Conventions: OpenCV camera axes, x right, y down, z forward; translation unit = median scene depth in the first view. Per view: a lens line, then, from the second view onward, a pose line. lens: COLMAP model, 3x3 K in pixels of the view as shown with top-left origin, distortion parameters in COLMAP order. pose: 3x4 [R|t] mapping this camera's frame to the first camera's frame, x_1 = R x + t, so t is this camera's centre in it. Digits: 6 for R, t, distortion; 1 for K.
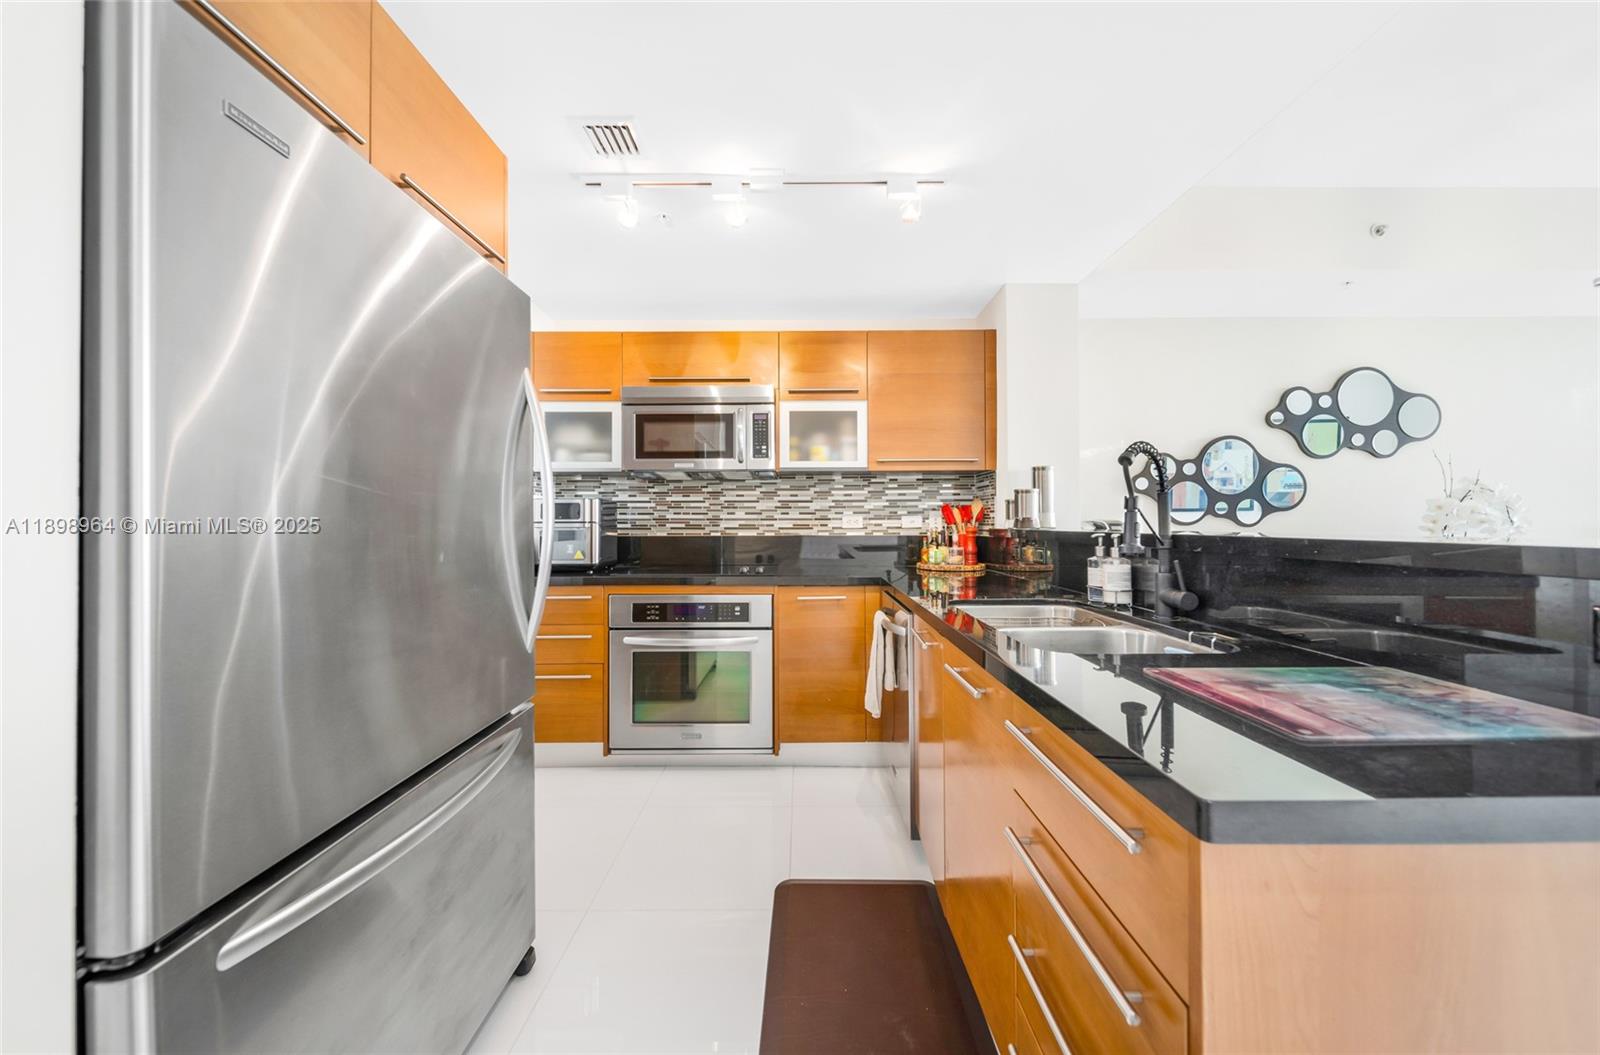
lens RADIAL K [[556.9, 0, 786.1], [0, 556.9, 521.0], [0, 0, 1]] dist [-0.001948, -0.000038]
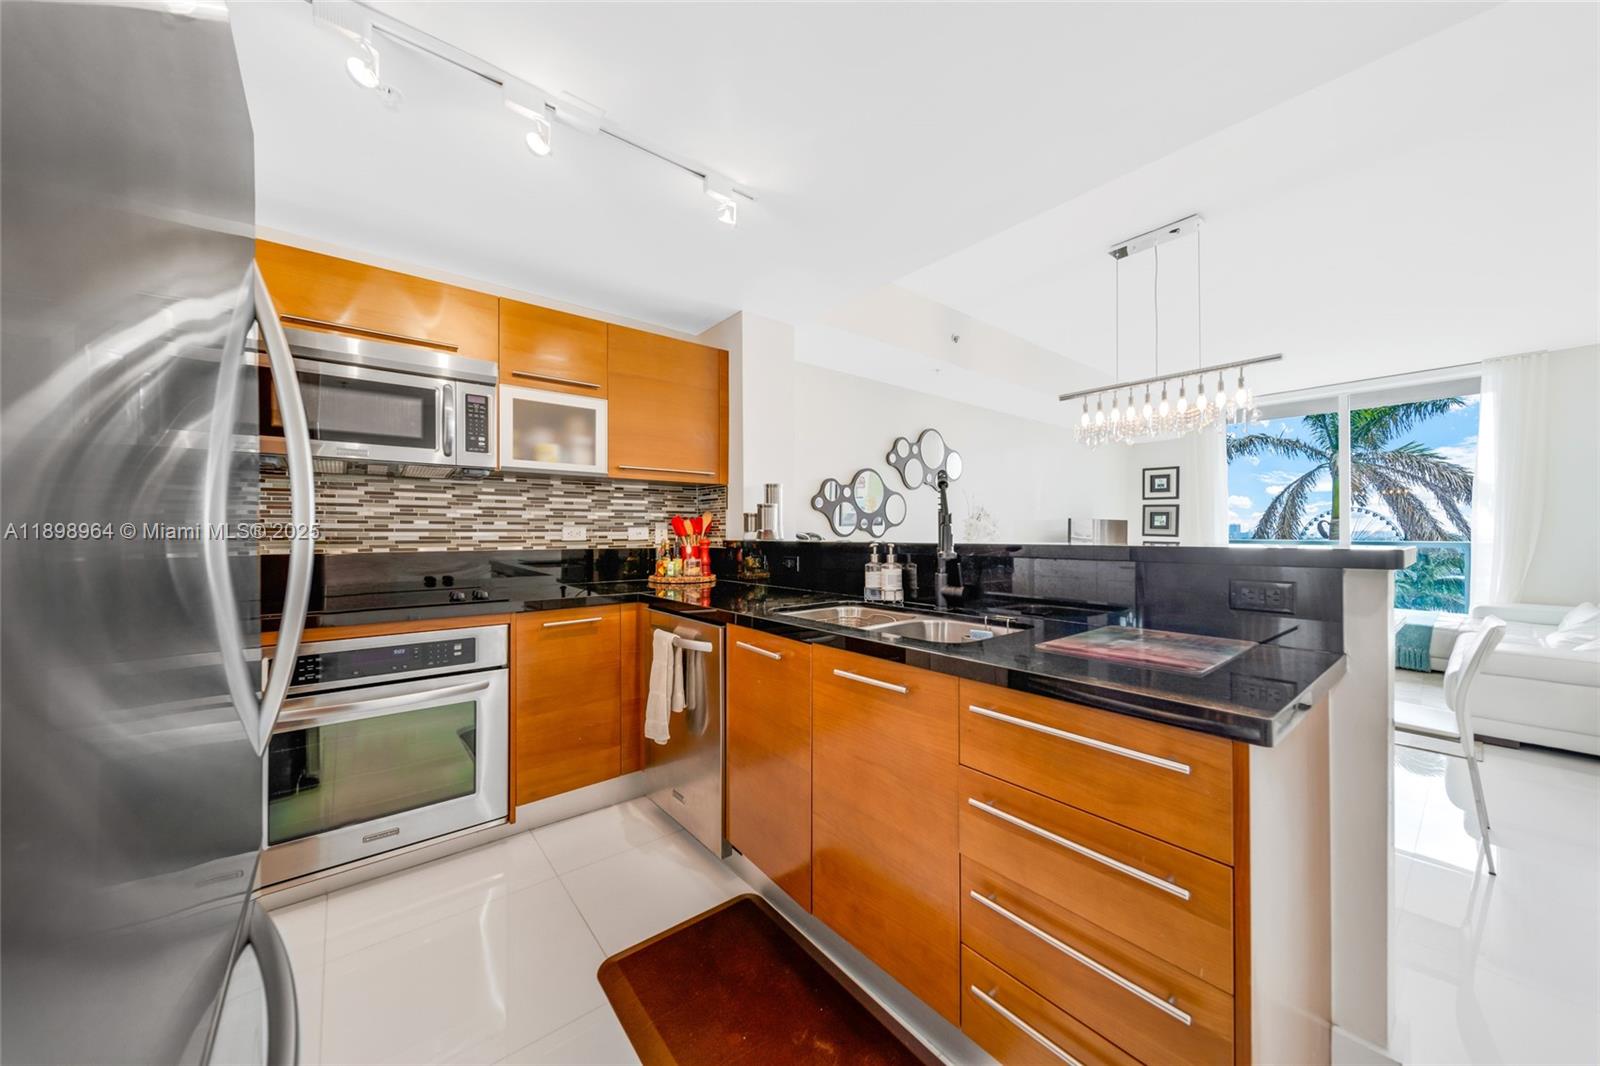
lens RADIAL K [[557.9, 0, 796.3], [0, 557.9, 532.2], [0, 0, 1]] dist [0.003617, -0.002286]
pose [[0.772548, 0.003459, 0.634947, -0.186445], [-0.002302, 0.999994, -0.002646, 0.000944], [-0.634953, 0.000582, 0.772551, 0.099884]]
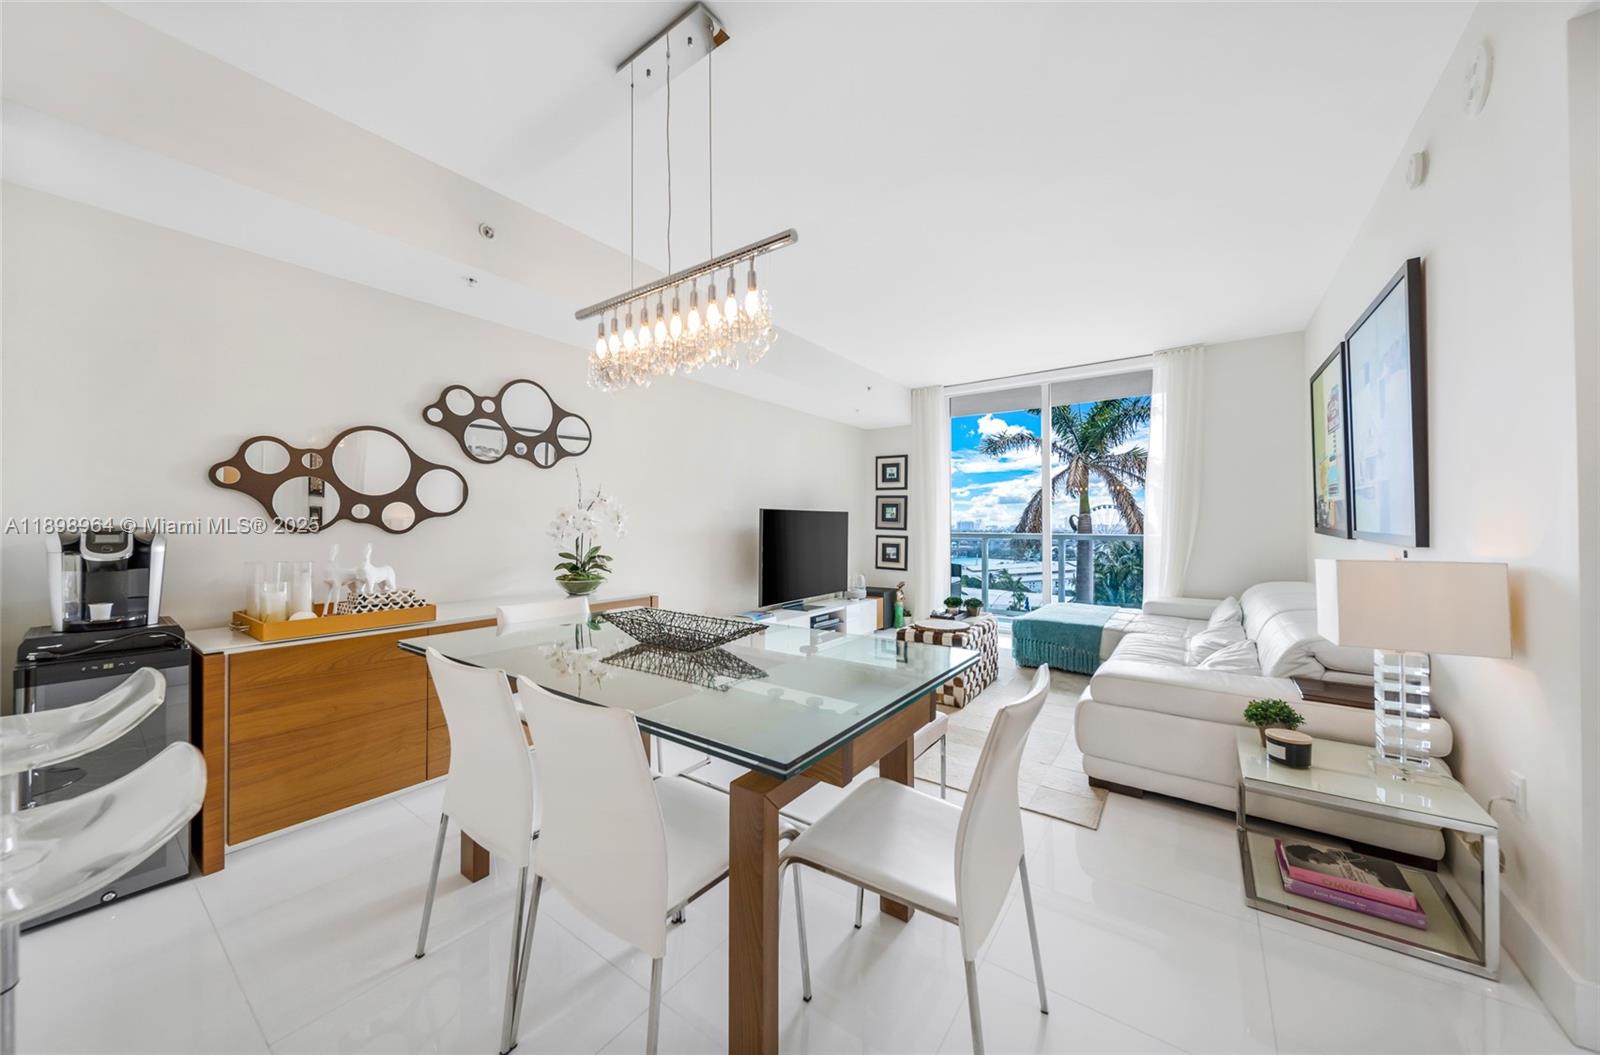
lens RADIAL K [[556.9, 0, 783.9], [0, 556.9, 523.1], [0, 0, 1]] dist [-0.001948, -0.000038]
pose [[0.591858, 0.007532, 0.806007, 0.529680], [-0.002932, 0.999970, -0.007192, -0.000740], [-0.806037, 0.001893, 0.591862, -0.012754]]
